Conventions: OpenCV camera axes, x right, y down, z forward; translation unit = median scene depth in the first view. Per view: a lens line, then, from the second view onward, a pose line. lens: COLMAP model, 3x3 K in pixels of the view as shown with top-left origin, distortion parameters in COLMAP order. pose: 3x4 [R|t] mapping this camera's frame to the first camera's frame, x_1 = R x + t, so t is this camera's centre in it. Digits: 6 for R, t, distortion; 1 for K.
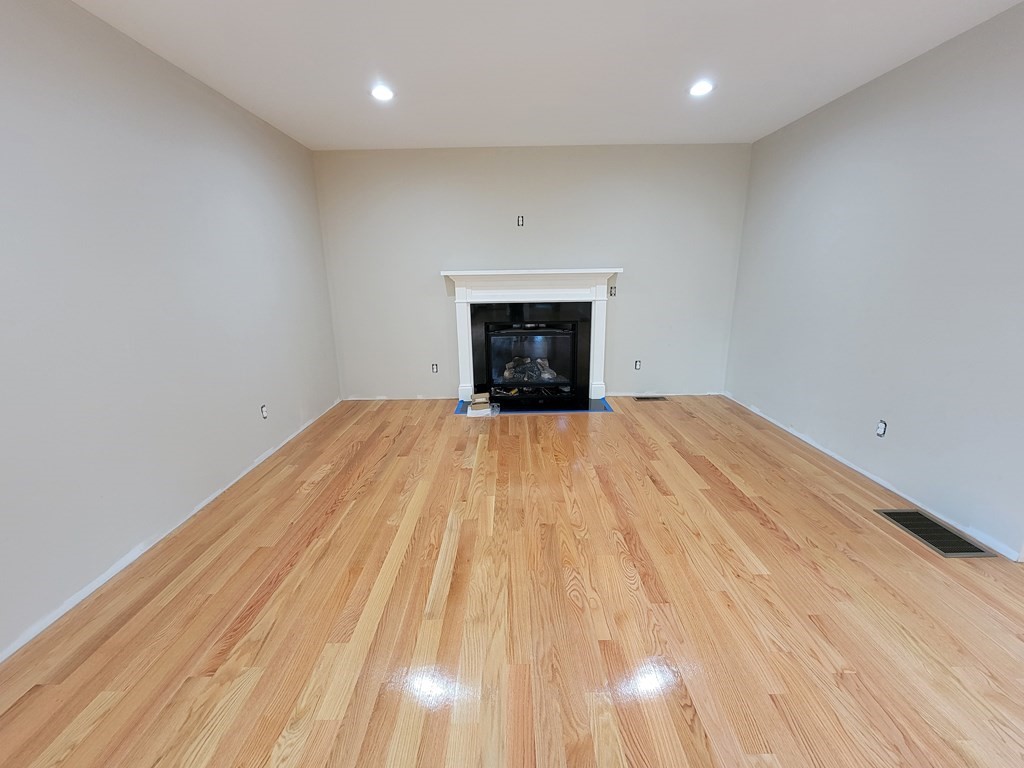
lens RADIAL K [[421.1, 0, 508.8], [0, 421.1, 379.9], [0, 0, 1]] dist [-0.003290, -0.000385]
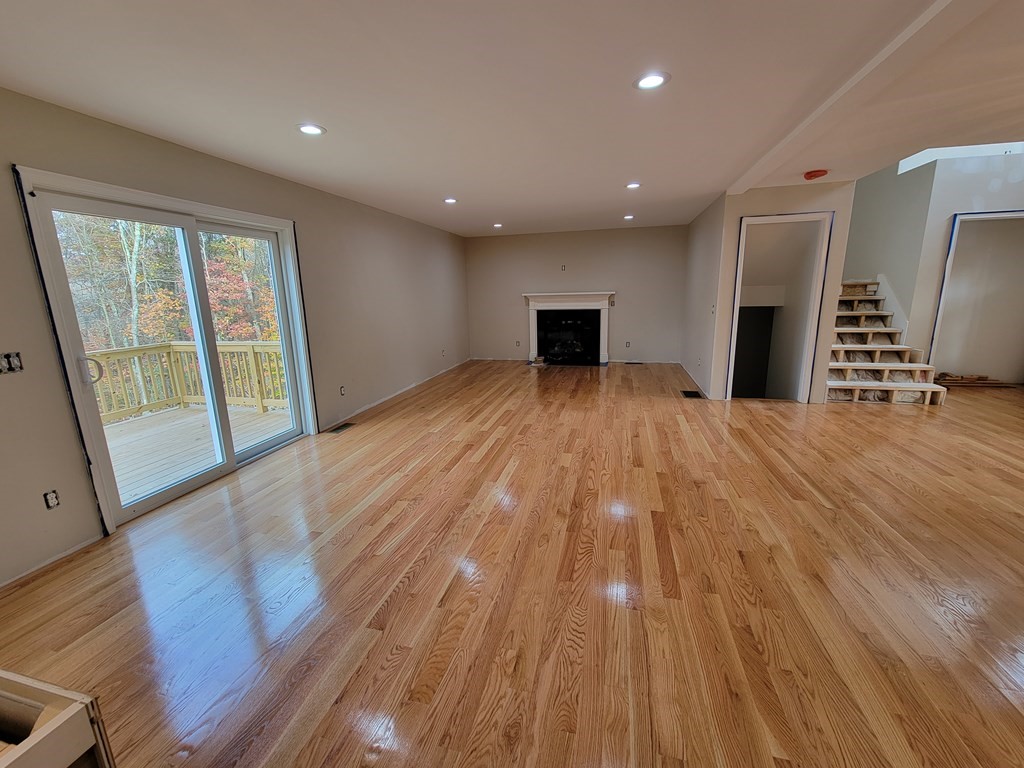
lens RADIAL K [[417.4, 0, 509.0], [0, 417.4, 382.2], [0, 0, 1]] dist [-0.003241, -0.000270]
pose [[0.968485, 0.044323, -0.245097, 0.272746], [-0.051527, 0.998405, -0.023055, 0.203529], [0.243684, 0.034958, 0.969224, -0.892964]]
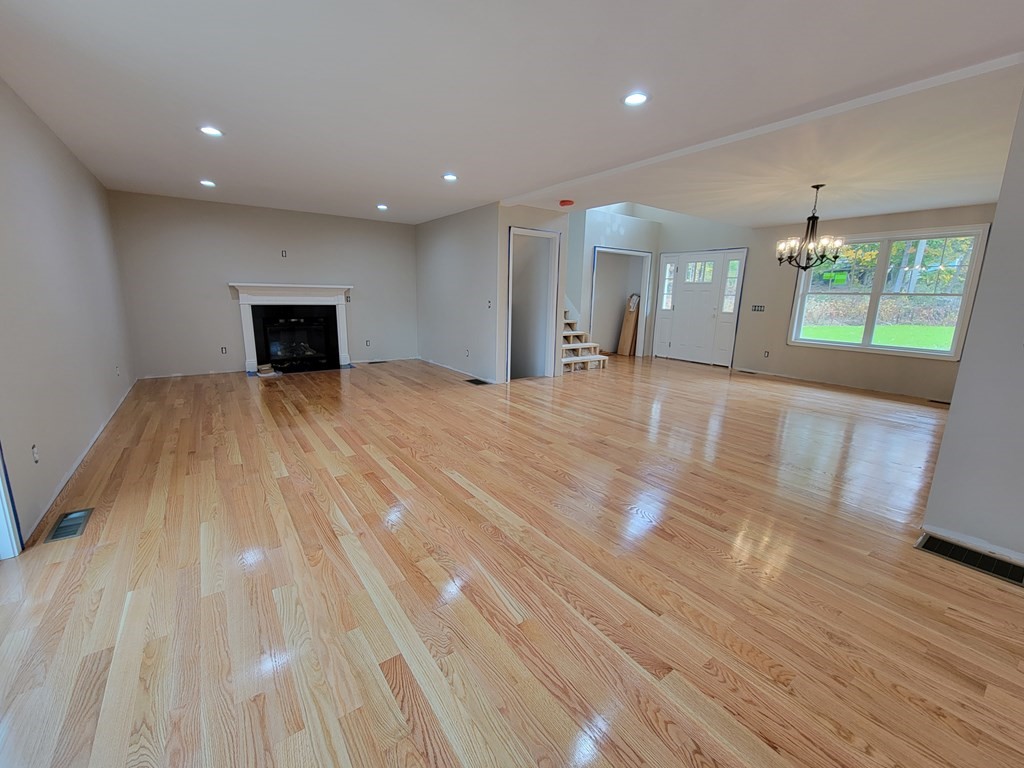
lens RADIAL K [[421.1, 0, 508.8], [0, 421.1, 379.9], [0, 0, 1]] dist [-0.003290, -0.000385]
pose [[0.813908, -0.084199, 0.574860, -0.228716], [0.110425, 0.993826, -0.010780, 0.202397], [-0.570403, 0.072253, 0.818181, -0.731987]]
